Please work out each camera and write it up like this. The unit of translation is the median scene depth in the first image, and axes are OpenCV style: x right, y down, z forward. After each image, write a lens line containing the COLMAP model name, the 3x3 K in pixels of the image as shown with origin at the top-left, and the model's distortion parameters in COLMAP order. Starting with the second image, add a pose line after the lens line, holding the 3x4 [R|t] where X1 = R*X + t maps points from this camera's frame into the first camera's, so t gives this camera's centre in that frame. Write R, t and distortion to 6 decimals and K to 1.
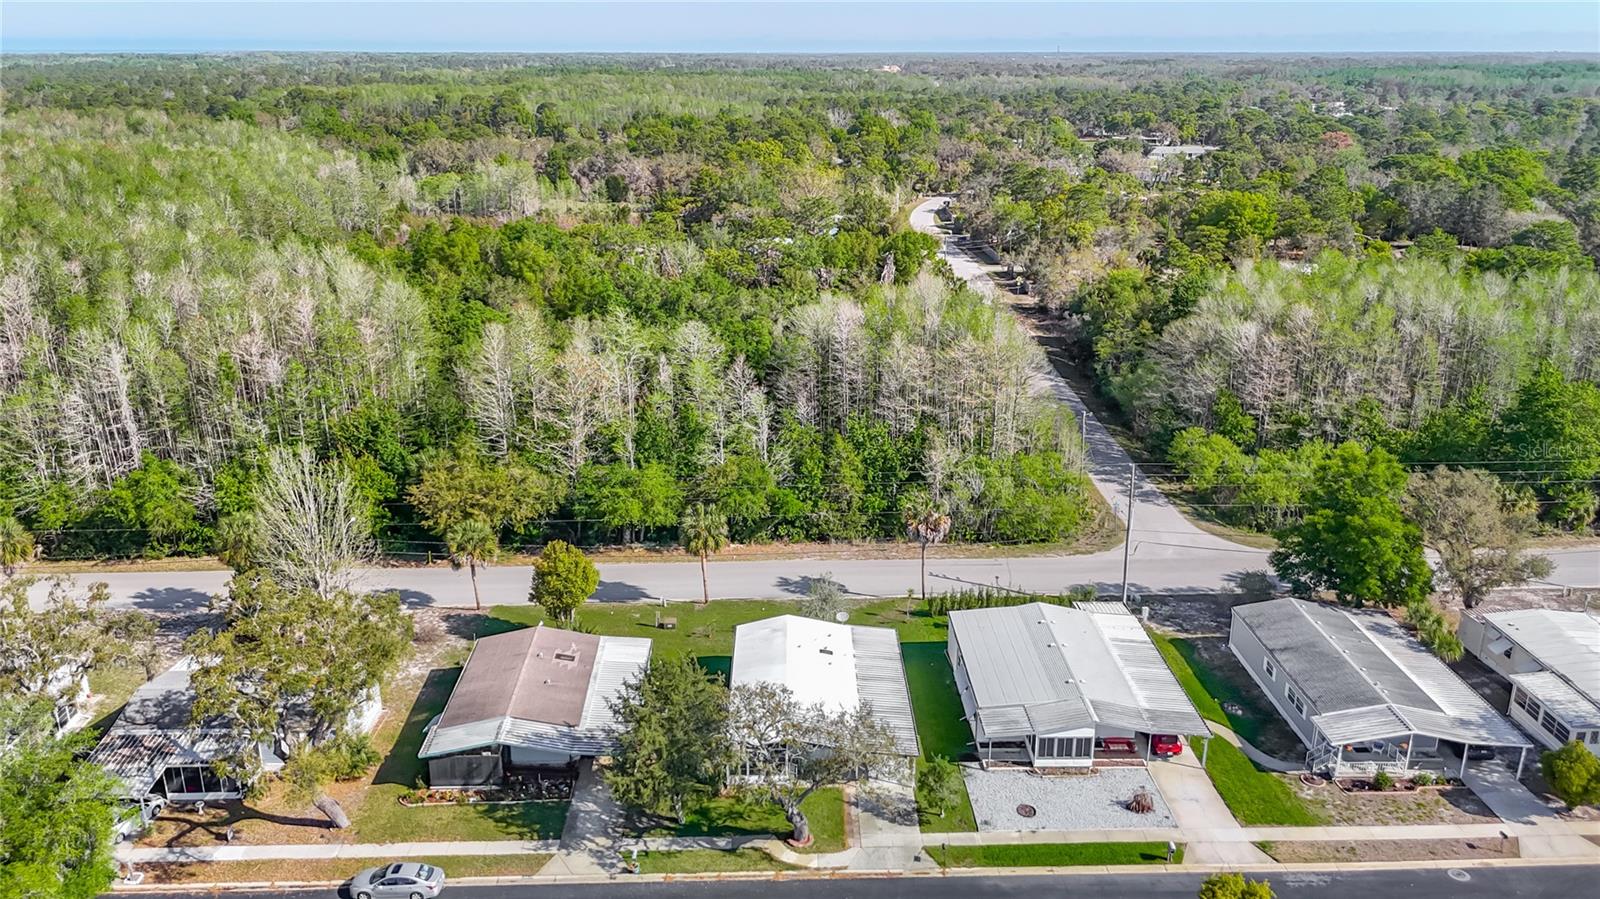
lens RADIAL K [[1195.4, 0, 800.0], [0, 1195.4, 449.5], [0, 0, 1]] dist [0.099528, -0.102124]
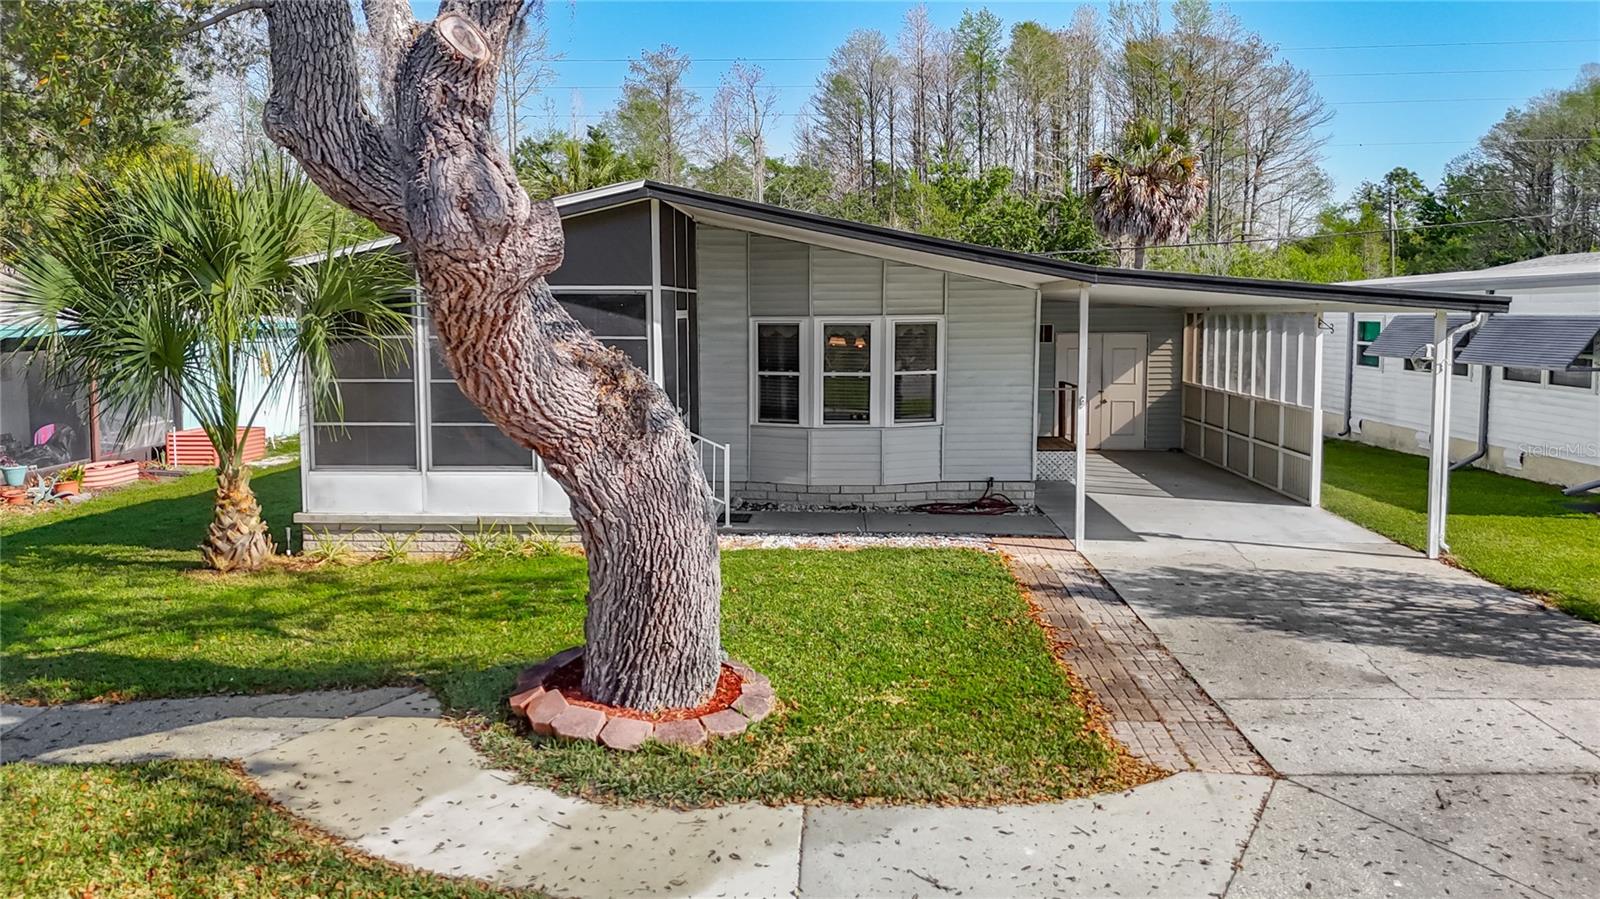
lens RADIAL K [[1211.0, 0, 800.7], [0, 1211.0, 389.1], [0, 0, 1]] dist [0.077595, -0.103588]
pose [[0.999298, -0.000920, -0.037462, 0.016871], [-0.008449, 0.968425, -0.249160, 0.321658], [0.036509, 0.249302, 0.967737, 0.890380]]
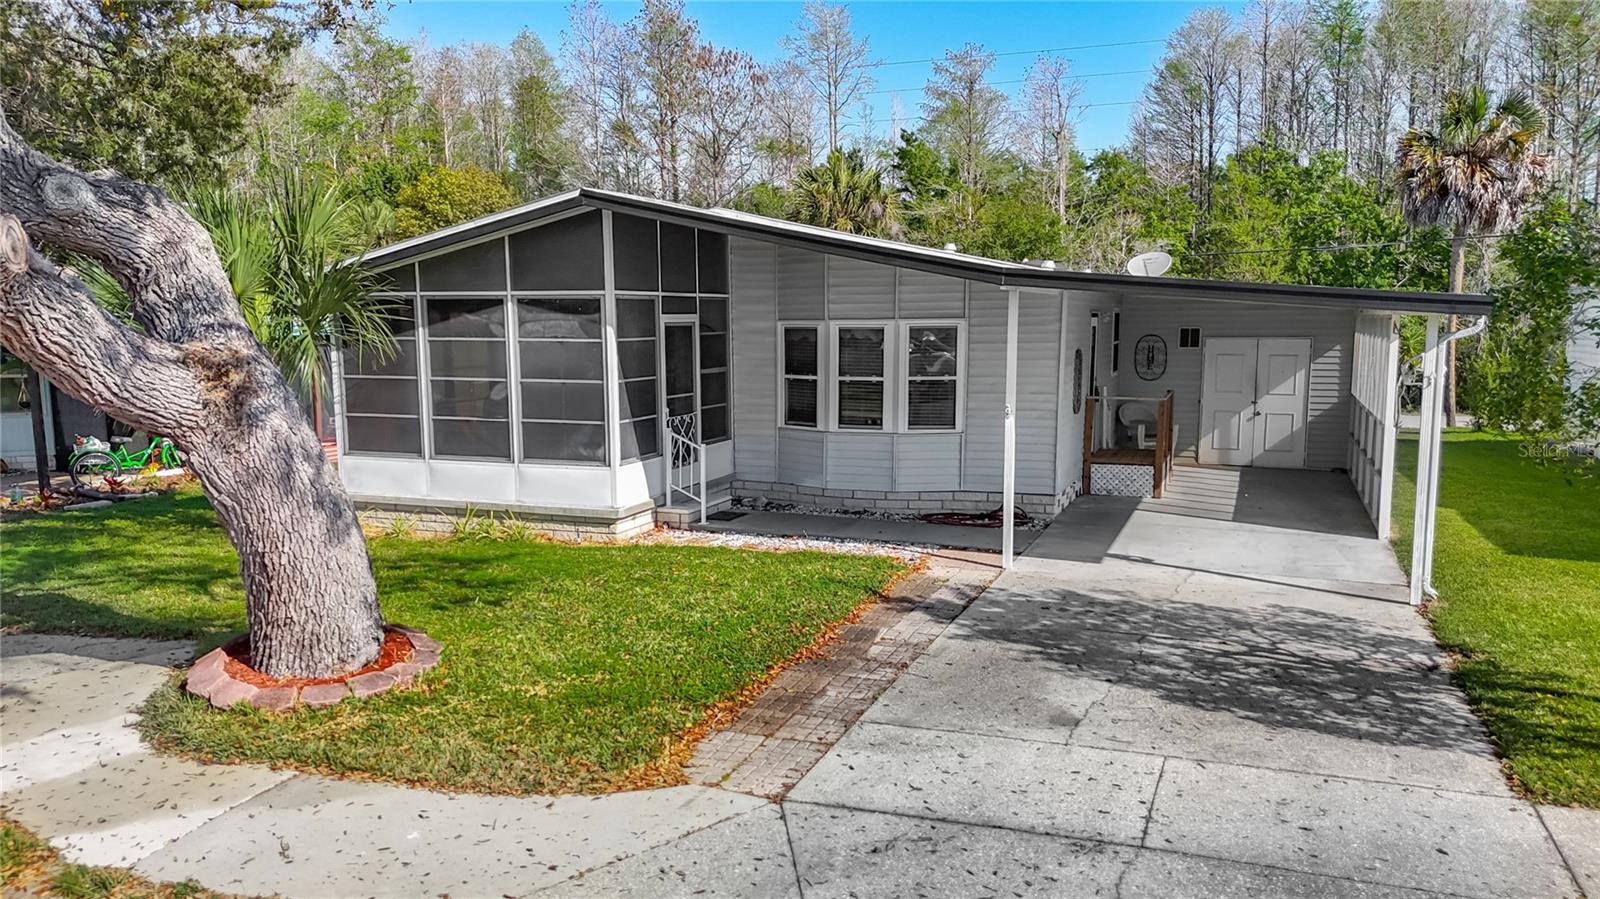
lens RADIAL K [[1195.4, 0, 800.0], [0, 1195.4, 449.5], [0, 0, 1]] dist [0.099528, -0.102124]
pose [[0.935562, 0.035472, -0.351376, 0.081958], [-0.106093, 0.977216, -0.183828, 0.317525], [0.336850, 0.209261, 0.918010, 0.903527]]
